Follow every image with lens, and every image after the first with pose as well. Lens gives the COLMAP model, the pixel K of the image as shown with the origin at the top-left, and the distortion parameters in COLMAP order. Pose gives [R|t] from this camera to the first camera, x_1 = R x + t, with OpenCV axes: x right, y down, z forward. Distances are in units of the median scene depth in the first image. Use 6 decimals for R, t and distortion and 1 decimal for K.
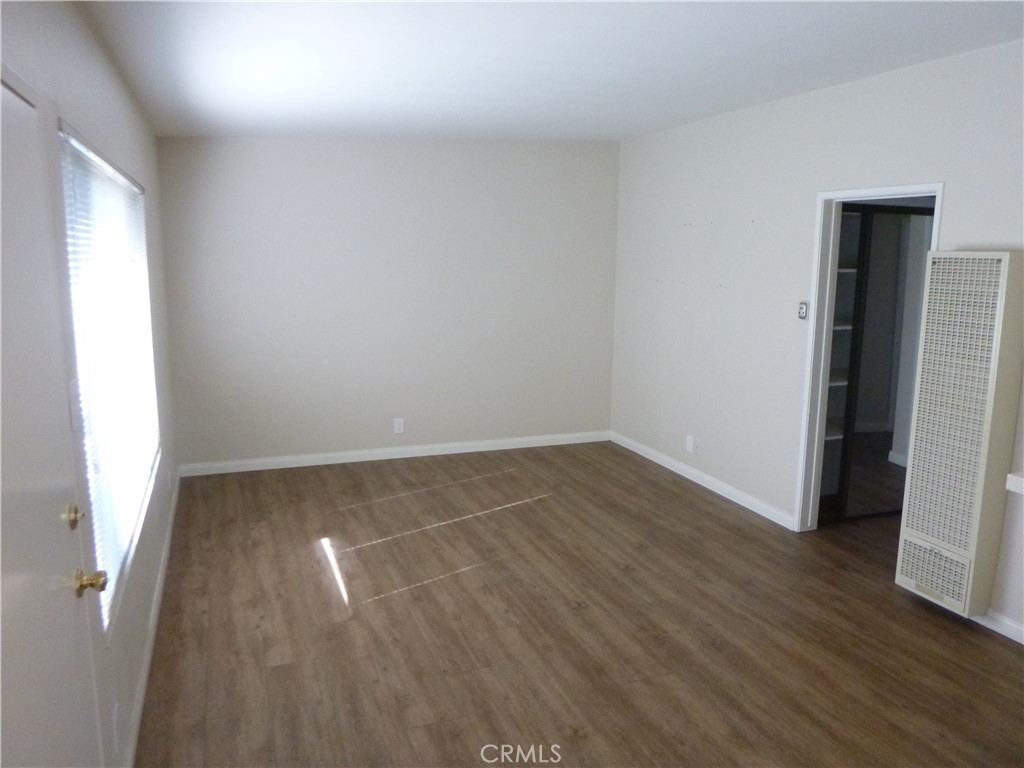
lens RADIAL K [[770.1, 0, 518.6], [0, 770.1, 380.6], [0, 0, 1]] dist [-0.039811, -0.005769]
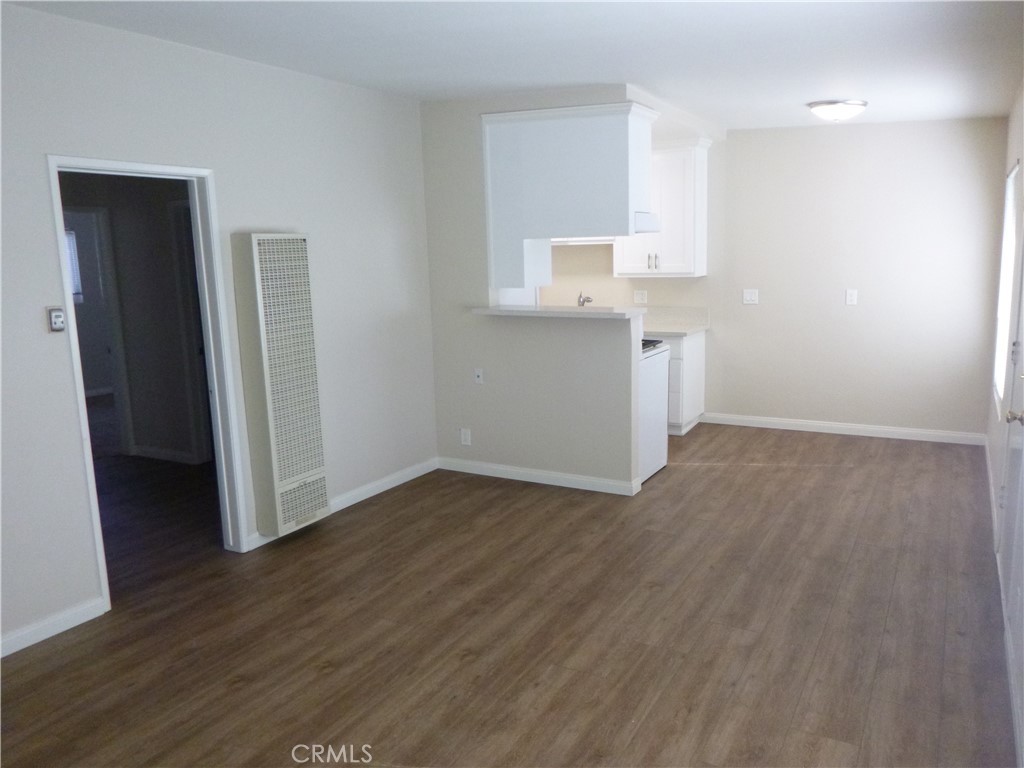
lens RADIAL K [[770.1, 0, 518.6], [0, 770.1, 380.6], [0, 0, 1]] dist [-0.039811, -0.005769]
pose [[-0.634377, -0.129386, 0.762119, -0.578395], [0.145279, 0.948371, 0.281935, -0.225834], [-0.759249, 0.289573, -0.582827, 1.424647]]
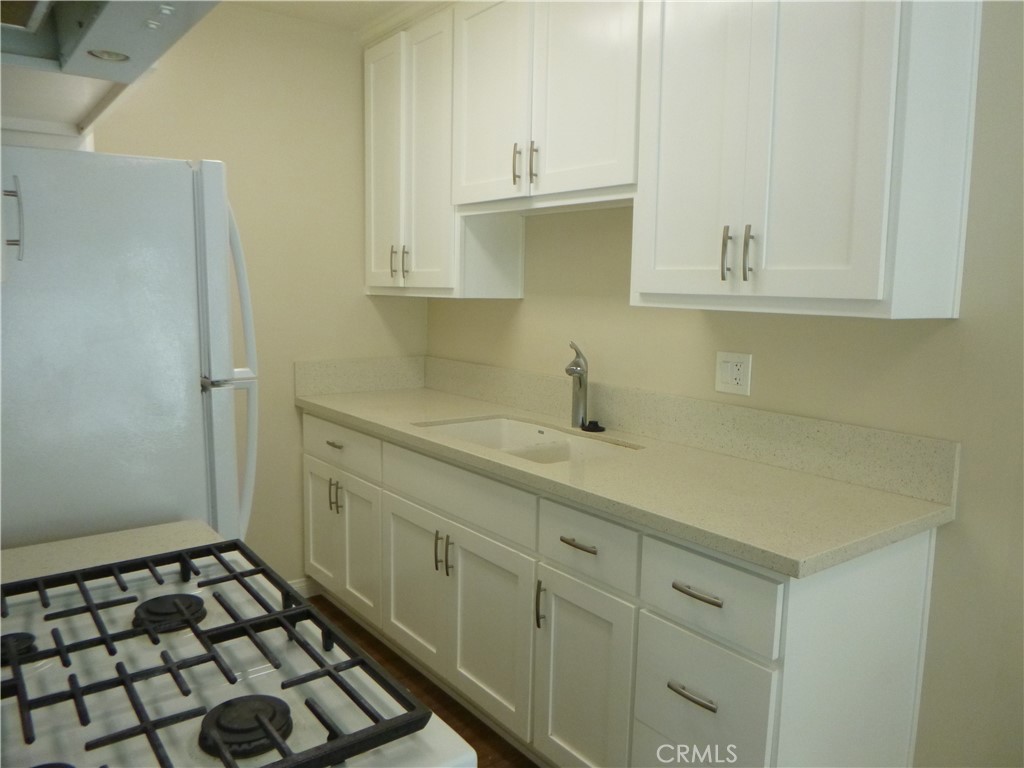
lens RADIAL K [[771.1, 0, 512.0], [0, 771.1, 384.0], [0, 0, 1]] dist [0.002702, 0.000721]
pose [[-0.273640, -0.146611, 0.950593, 0.216736], [0.141014, 0.971520, 0.190431, 0.039522], [-0.951439, 0.186156, -0.245172, 0.285053]]
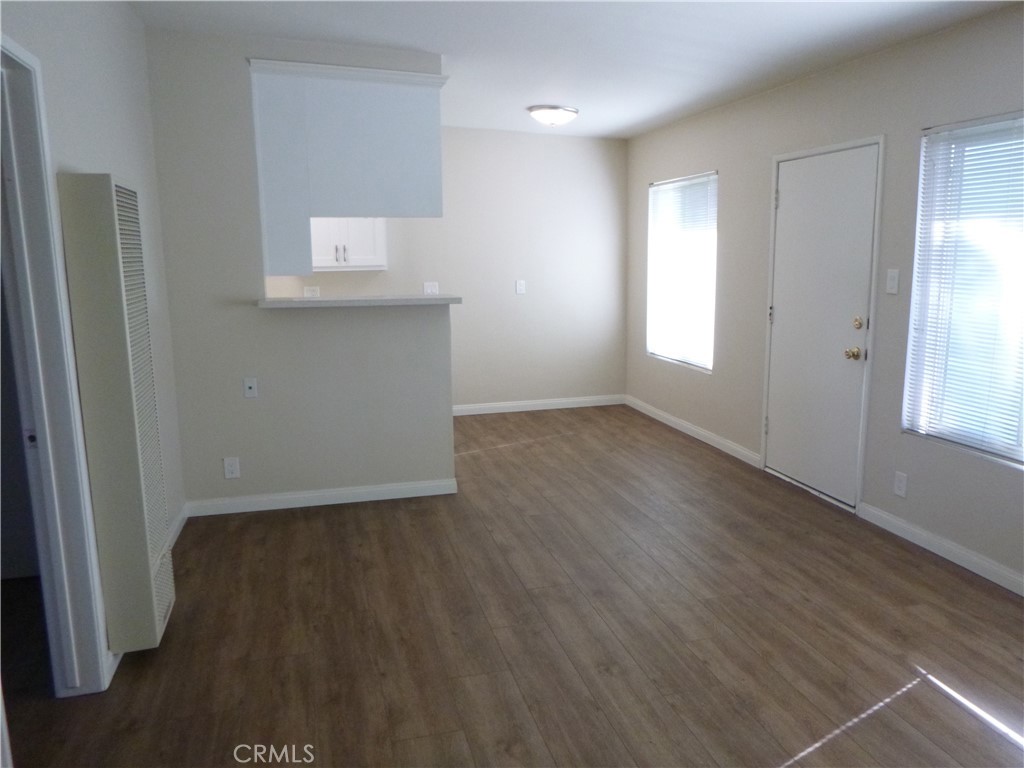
lens RADIAL K [[776.5, 0, 513.9], [0, 776.5, 355.5], [0, 0, 1]] dist [-0.004495, -0.071919]
pose [[-0.994301, -0.017041, 0.105238, 0.100255], [0.014897, 0.955249, 0.295428, -0.220678], [-0.105563, 0.295312, -0.949551, 1.702466]]
